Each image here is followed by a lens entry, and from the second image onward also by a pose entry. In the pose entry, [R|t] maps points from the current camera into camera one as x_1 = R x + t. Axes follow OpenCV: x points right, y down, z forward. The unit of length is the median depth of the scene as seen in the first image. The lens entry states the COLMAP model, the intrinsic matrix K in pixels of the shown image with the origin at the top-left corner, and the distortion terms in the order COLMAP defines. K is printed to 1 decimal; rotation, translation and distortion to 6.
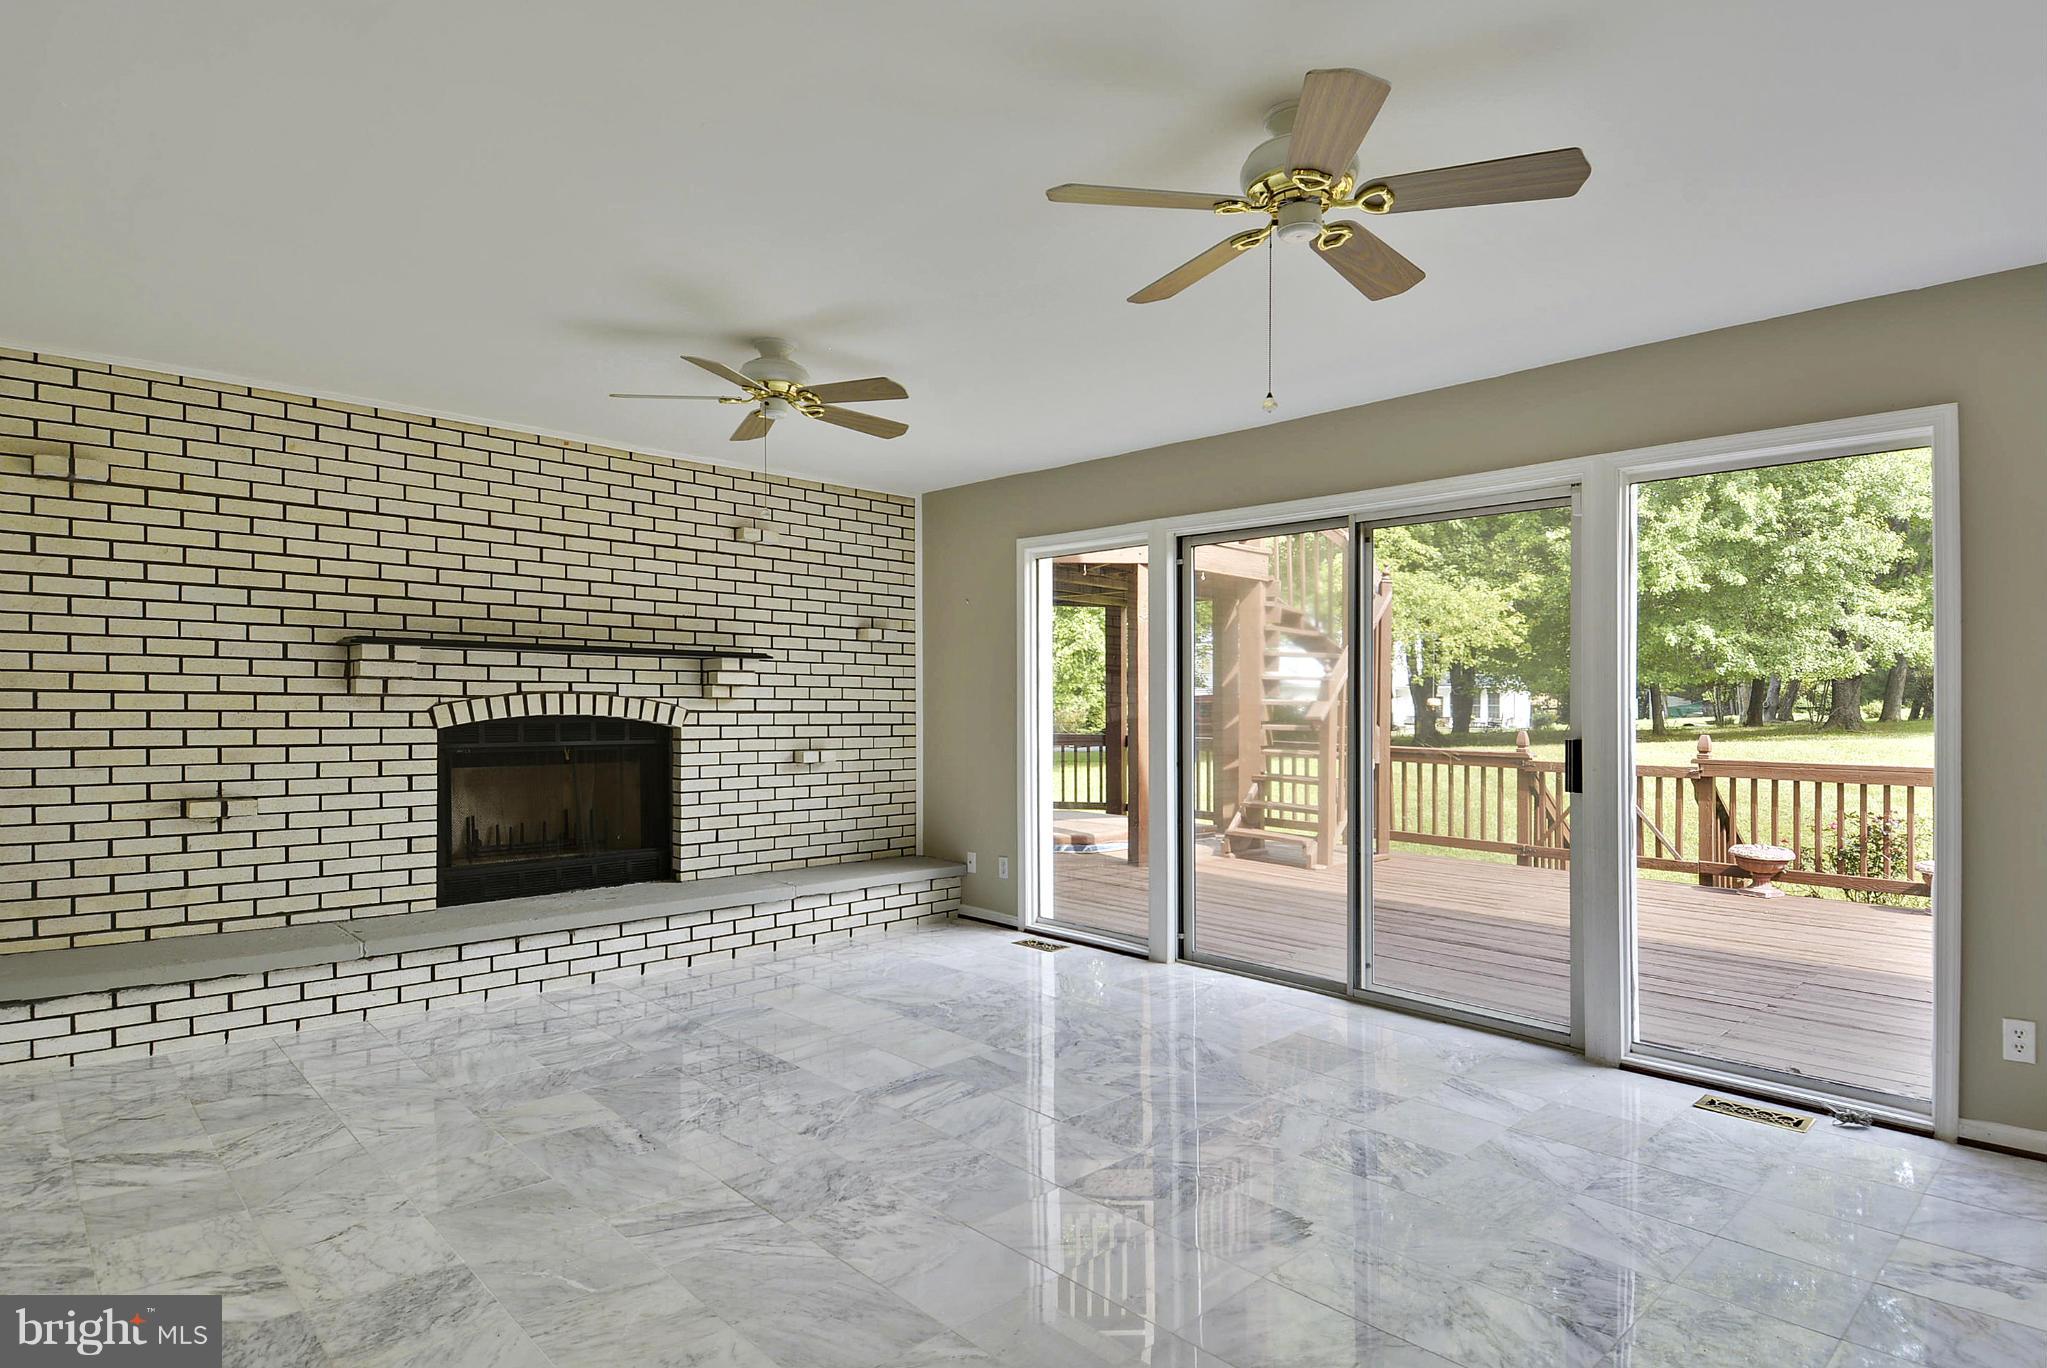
lens RADIAL K [[1110.0, 0, 1024.9], [0, 1110.0, 701.6], [0, 0, 1]] dist [0.008034, -0.003321]
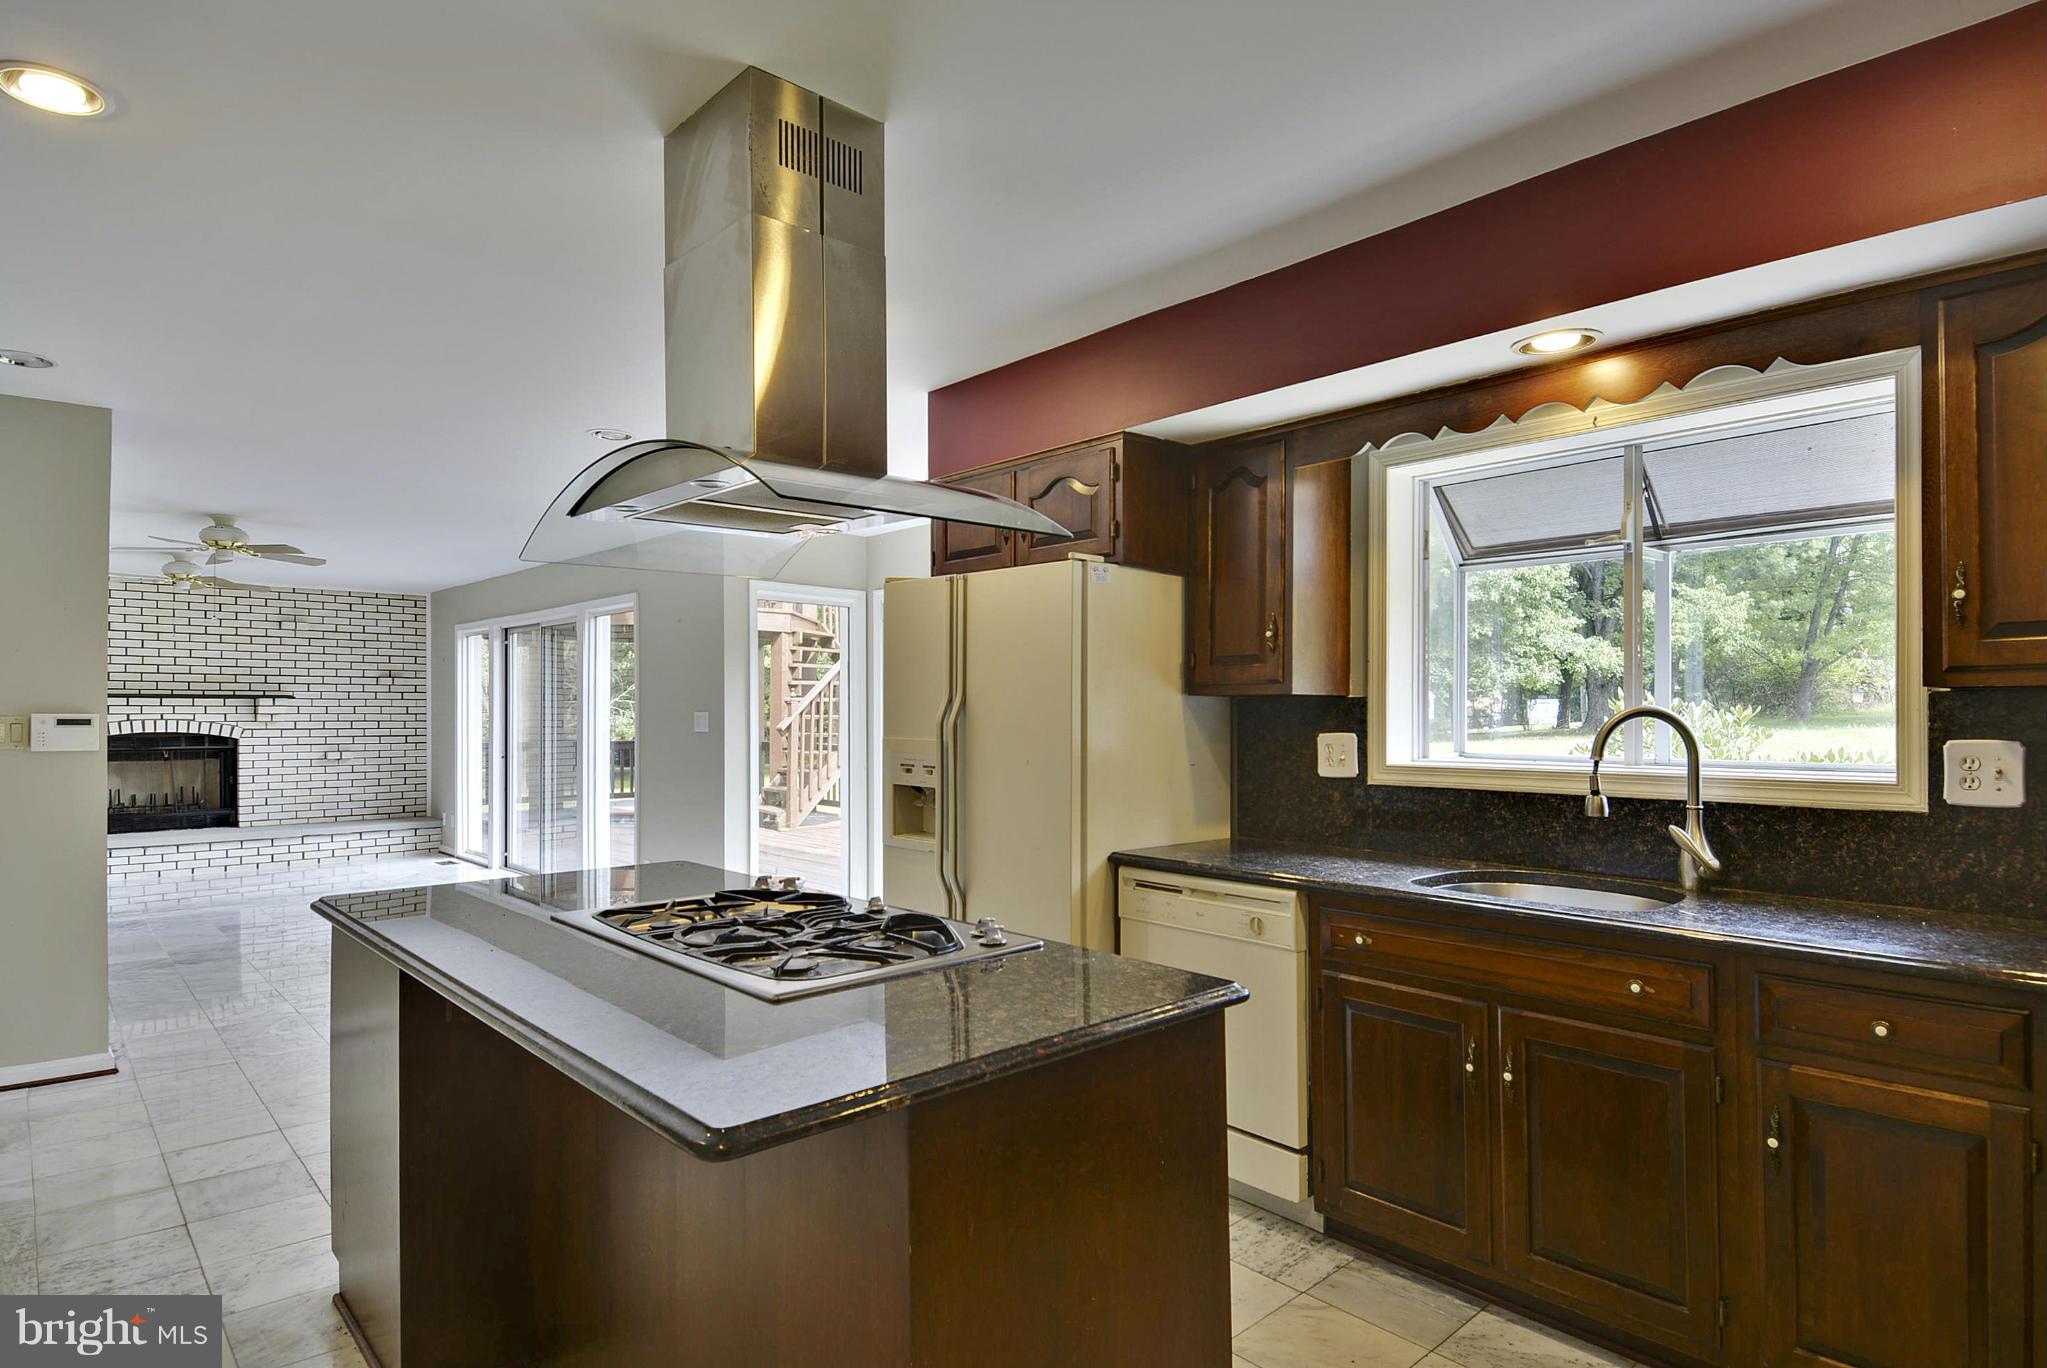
lens RADIAL K [[1110.0, 0, 1023.0], [0, 1110.0, 698.5], [0, 0, 1]] dist [0.008034, -0.003321]
pose [[0.999925, -0.007618, -0.009635, 0.847540], [0.007517, 0.999918, -0.010398, -0.011007], [0.009713, 0.010325, 0.999900, -0.660512]]
